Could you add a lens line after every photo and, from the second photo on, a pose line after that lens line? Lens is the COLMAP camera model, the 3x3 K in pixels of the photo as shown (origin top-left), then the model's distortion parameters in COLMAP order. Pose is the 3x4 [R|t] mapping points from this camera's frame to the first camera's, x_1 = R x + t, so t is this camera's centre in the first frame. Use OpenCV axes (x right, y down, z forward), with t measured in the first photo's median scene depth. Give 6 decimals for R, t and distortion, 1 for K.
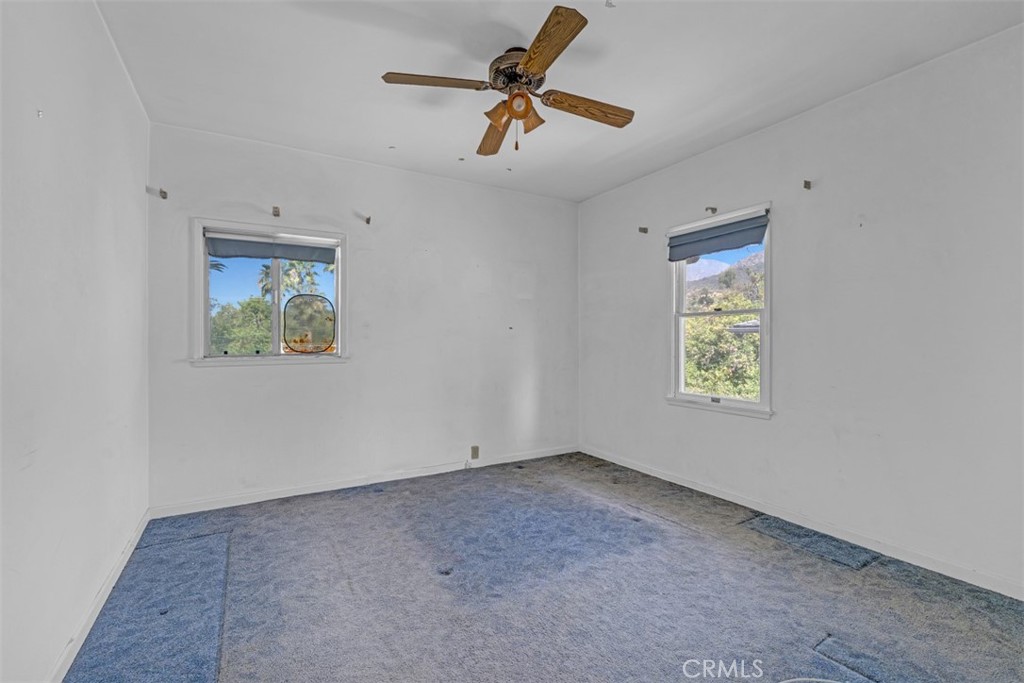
lens RADIAL K [[467.7, 0, 509.8], [0, 467.7, 341.2], [0, 0, 1]] dist [0.001008, 0.000315]
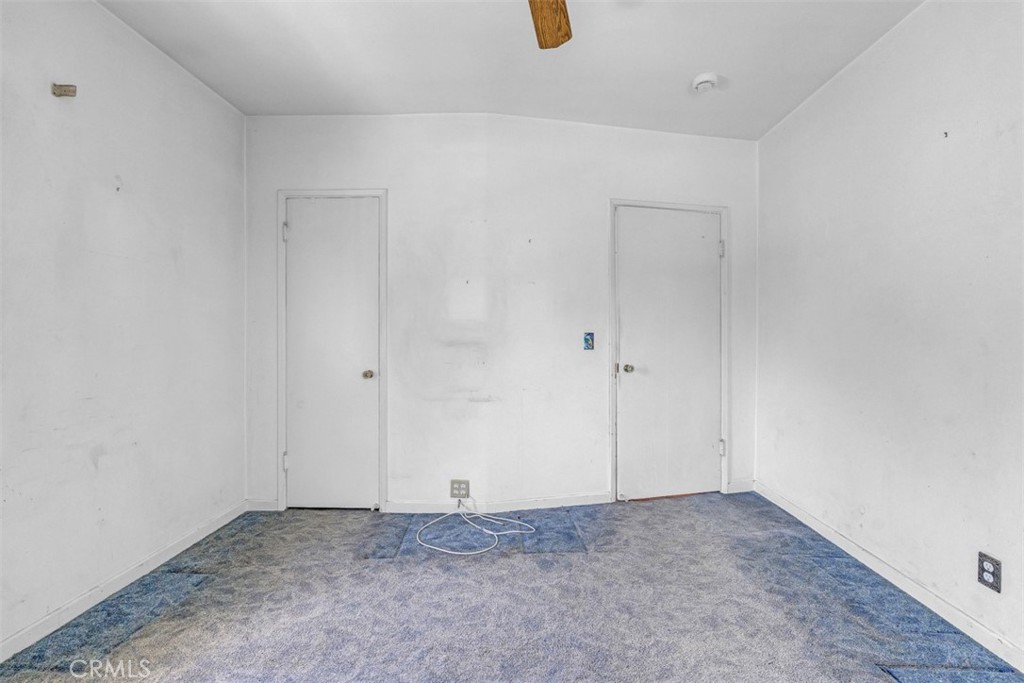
lens RADIAL K [[467.7, 0, 507.8], [0, 467.7, 338.7], [0, 0, 1]] dist [0.001008, 0.000315]
pose [[-0.854541, -0.005063, 0.519359, -0.263476], [-0.003561, 0.999986, 0.003889, 0.003410], [-0.519372, 0.001474, -0.854547, 1.500859]]
